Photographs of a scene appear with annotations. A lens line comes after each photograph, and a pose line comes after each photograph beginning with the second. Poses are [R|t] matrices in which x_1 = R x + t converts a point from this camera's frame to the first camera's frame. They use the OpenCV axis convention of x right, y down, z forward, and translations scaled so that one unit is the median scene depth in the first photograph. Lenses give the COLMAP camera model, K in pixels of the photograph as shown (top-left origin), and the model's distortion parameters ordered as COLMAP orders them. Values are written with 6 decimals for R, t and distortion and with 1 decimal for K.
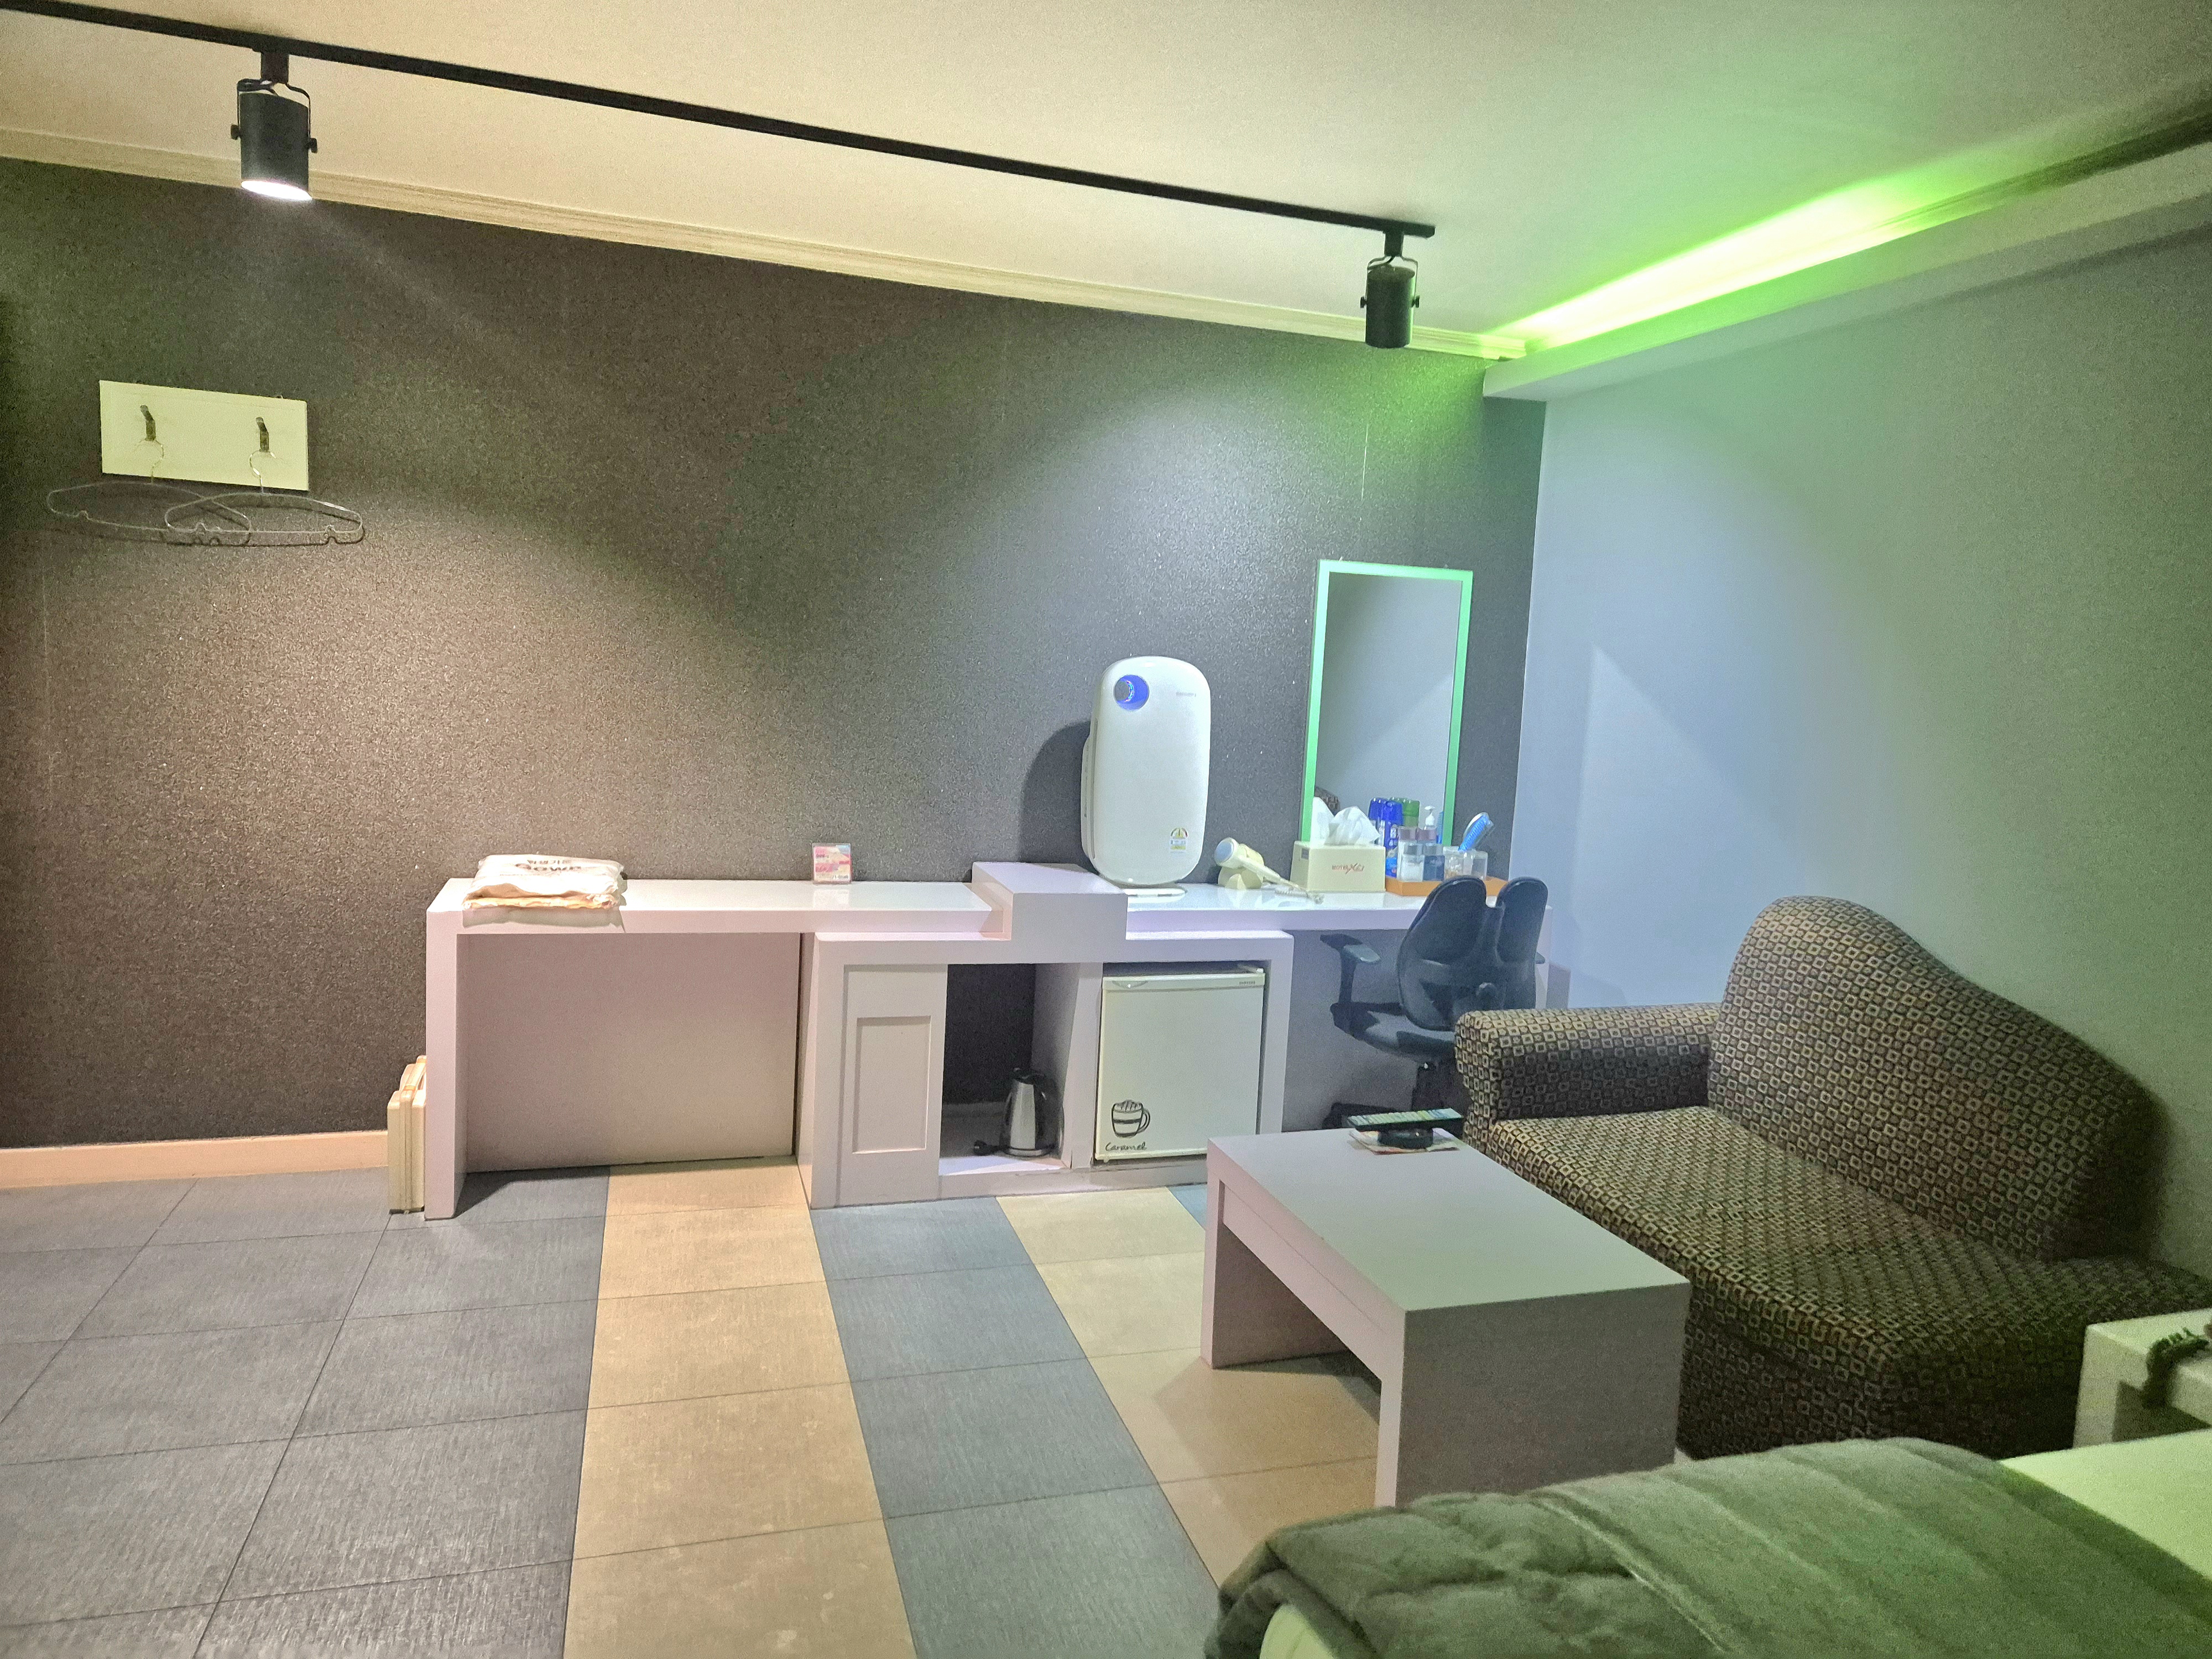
lens RADIAL K [[1543.1, 0, 1106.0], [0, 1543.1, 829.5], [0, 0, 1]] dist [0.002971, 0.000224]
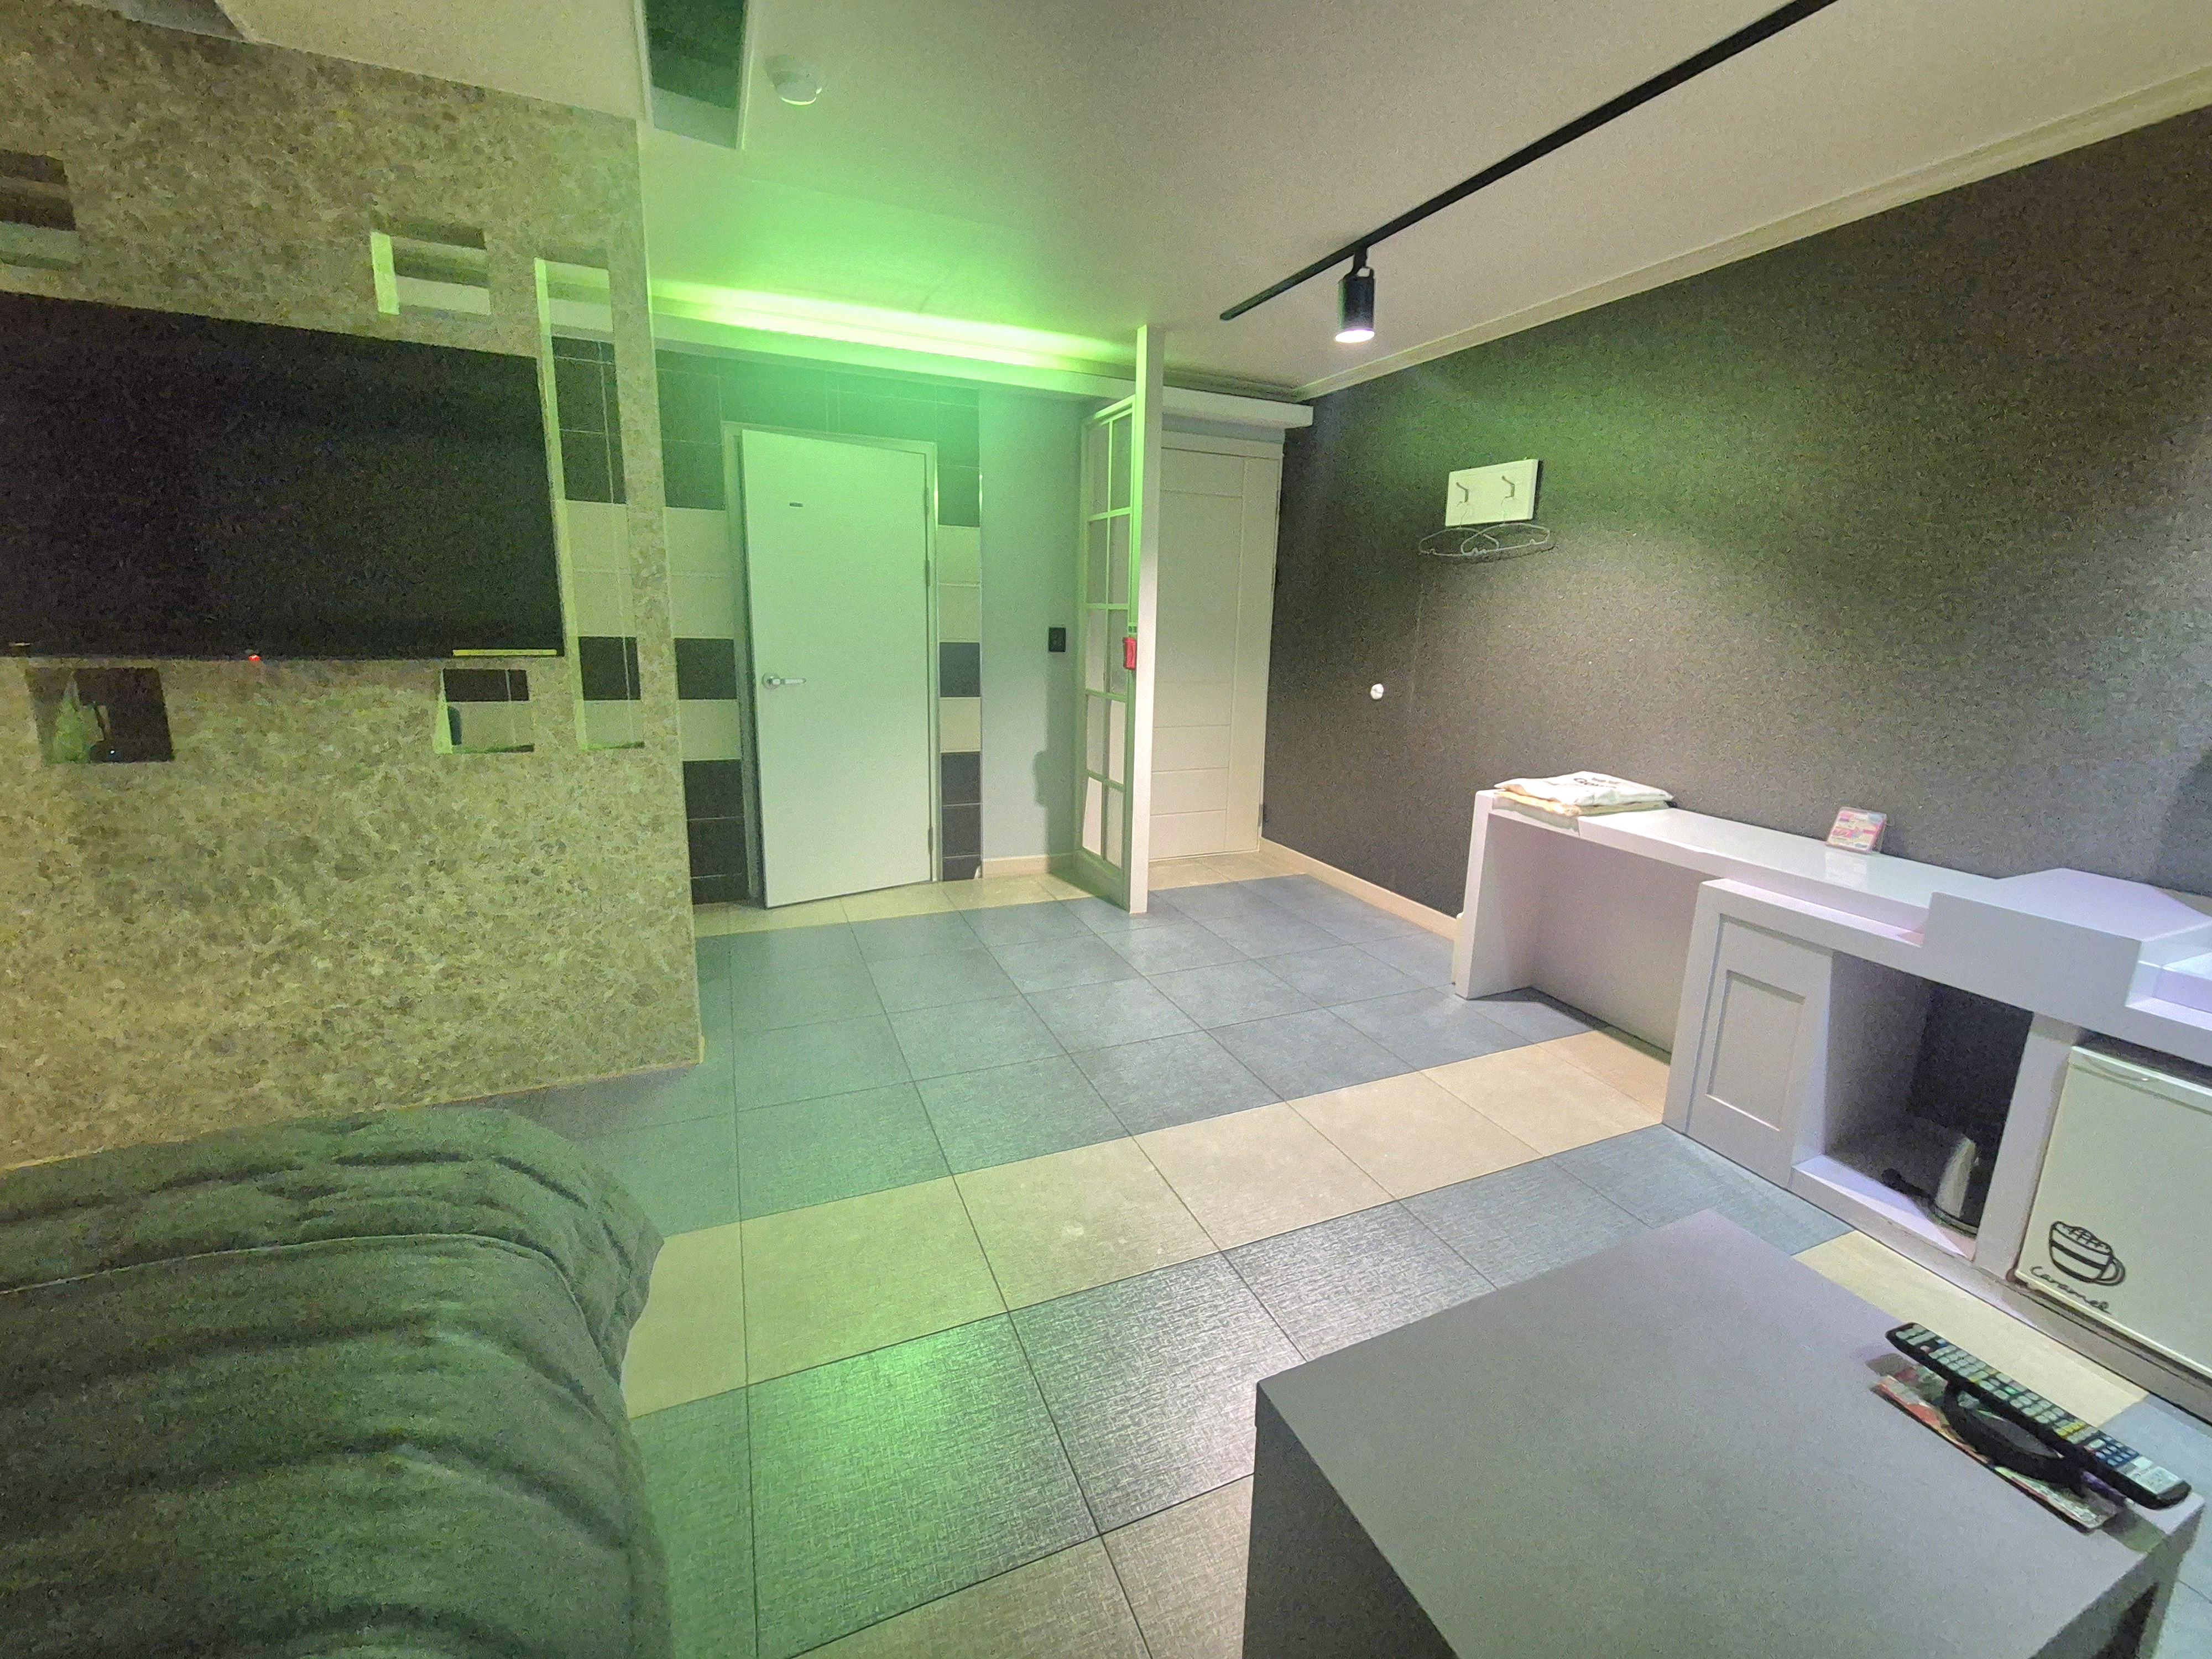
lens RADIAL K [[891.6, 0, 1111.7], [0, 891.6, 803.1], [0, 0, 1]] dist [-0.001116, -0.000265]
pose [[0.096018, 0.157772, -0.982796, 0.346828], [-0.124971, 0.981456, 0.145347, -0.018646], [0.987503, 0.108865, 0.113954, 0.507248]]
